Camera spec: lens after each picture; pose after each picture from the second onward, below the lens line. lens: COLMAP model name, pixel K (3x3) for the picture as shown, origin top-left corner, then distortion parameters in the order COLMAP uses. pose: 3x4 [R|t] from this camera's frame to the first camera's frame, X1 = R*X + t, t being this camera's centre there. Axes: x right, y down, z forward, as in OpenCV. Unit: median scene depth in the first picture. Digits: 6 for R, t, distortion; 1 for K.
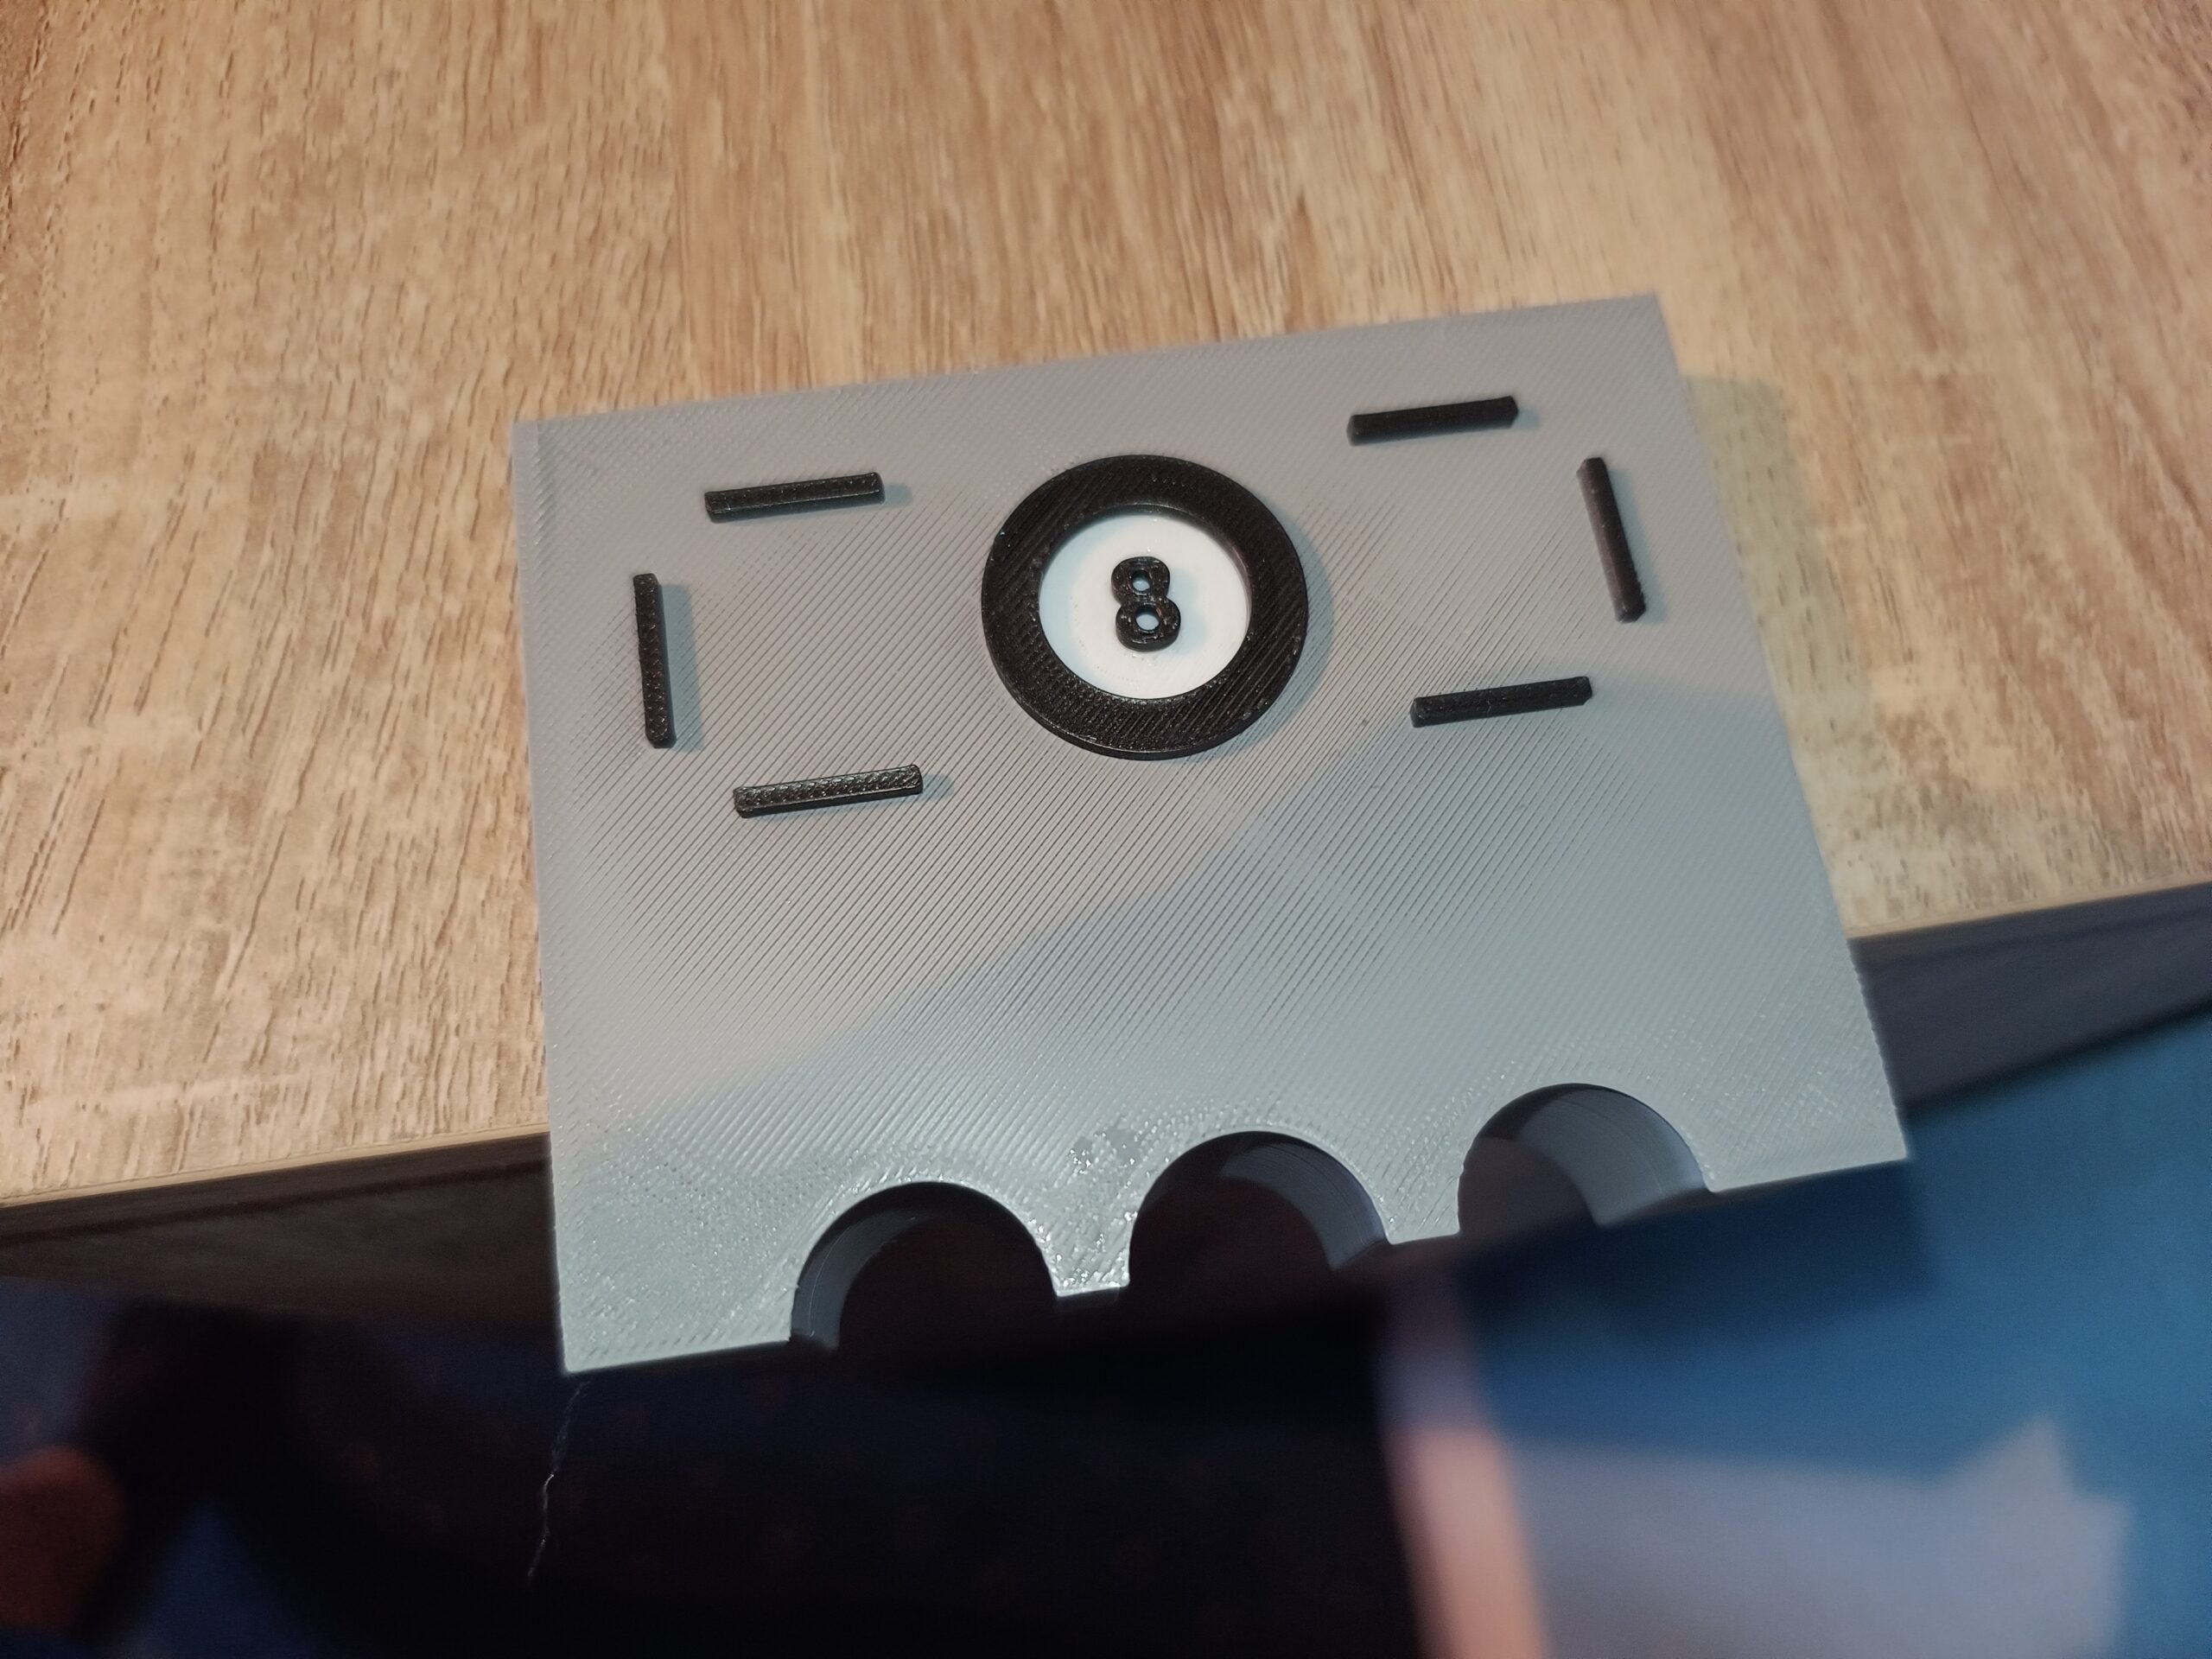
lens RADIAL K [[1743.7, 0, 1106.0], [0, 1743.7, 829.5], [0, 0, 1]] dist [-0.048324, -0.029185]
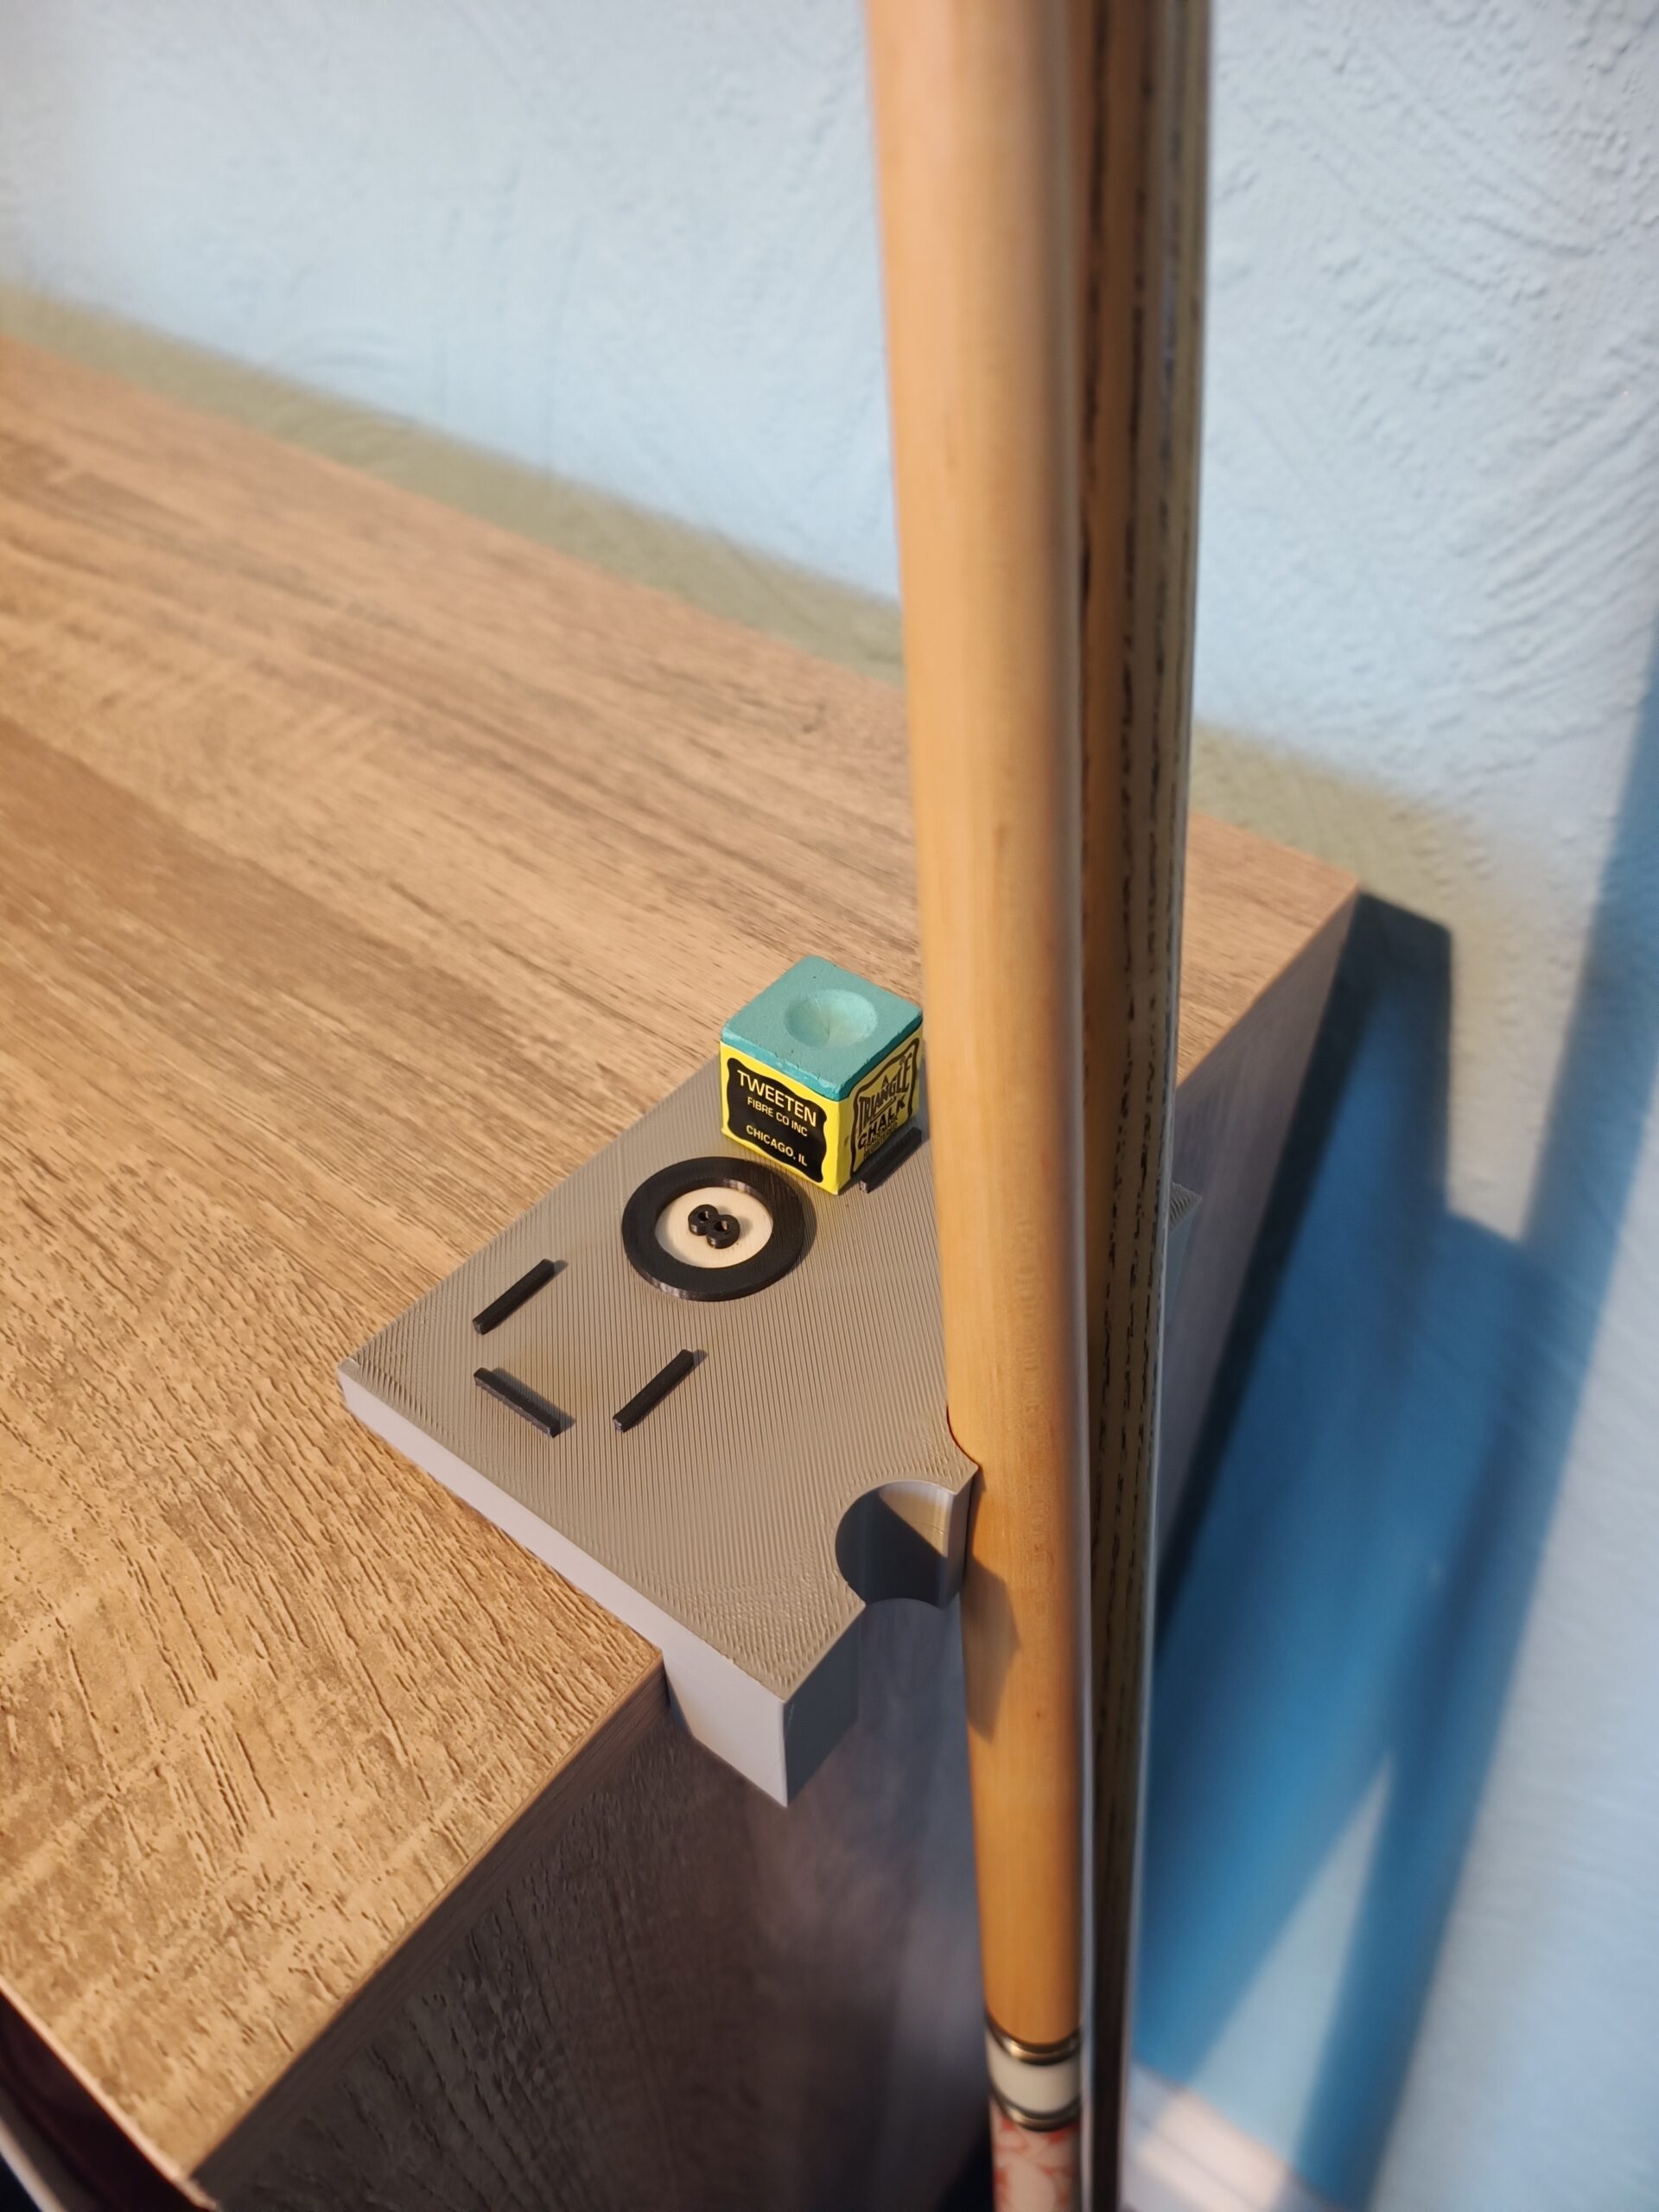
lens RADIAL K [[1700.7, 0, 822.3], [0, 1700.7, 1115.1], [0, 0, 1]] dist [-0.011994, -0.057438]
pose [[0.724204, -0.500080, 0.474814, -0.586594], [0.658529, 0.705841, -0.261012, 0.276722], [-0.204617, 0.501705, 0.840490, -0.474666]]
